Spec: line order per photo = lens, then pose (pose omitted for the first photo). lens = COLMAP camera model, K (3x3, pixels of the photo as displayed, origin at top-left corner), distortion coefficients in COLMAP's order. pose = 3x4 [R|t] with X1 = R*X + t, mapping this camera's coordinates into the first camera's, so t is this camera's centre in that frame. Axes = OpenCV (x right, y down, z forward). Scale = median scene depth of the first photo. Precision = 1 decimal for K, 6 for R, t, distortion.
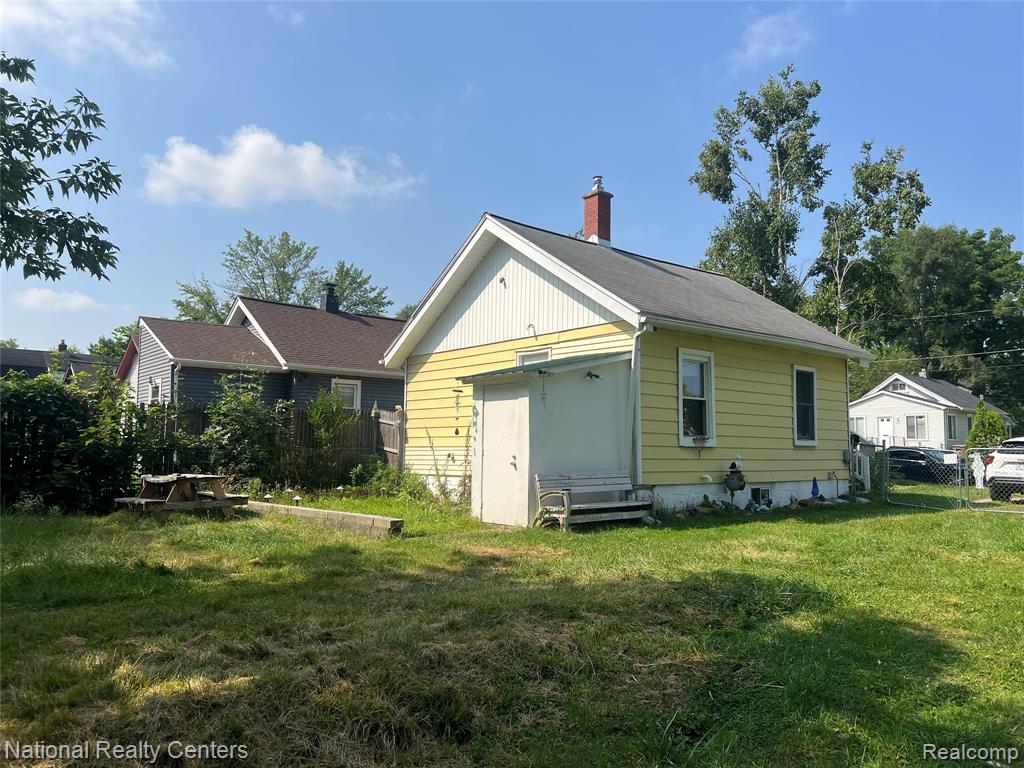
lens RADIAL K [[782.2, 0, 512.7], [0, 782.2, 386.5], [0, 0, 1]] dist [0.053807, -0.060516]
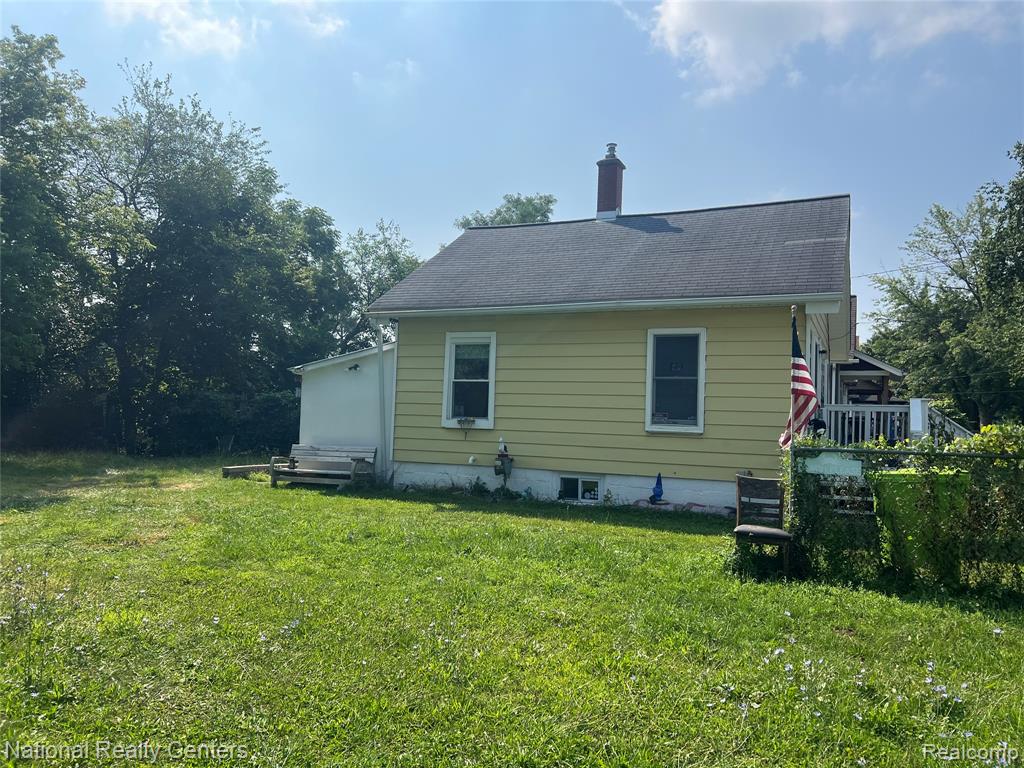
lens RADIAL K [[782.2, 0, 512.4], [0, 782.2, 381.9], [0, 0, 1]] dist [0.053807, -0.060516]
pose [[0.420879, -0.046242, -0.905937, 1.138920], [0.042047, 0.998621, -0.031438, 0.049800], [0.906142, -0.024861, 0.422243, 0.615663]]
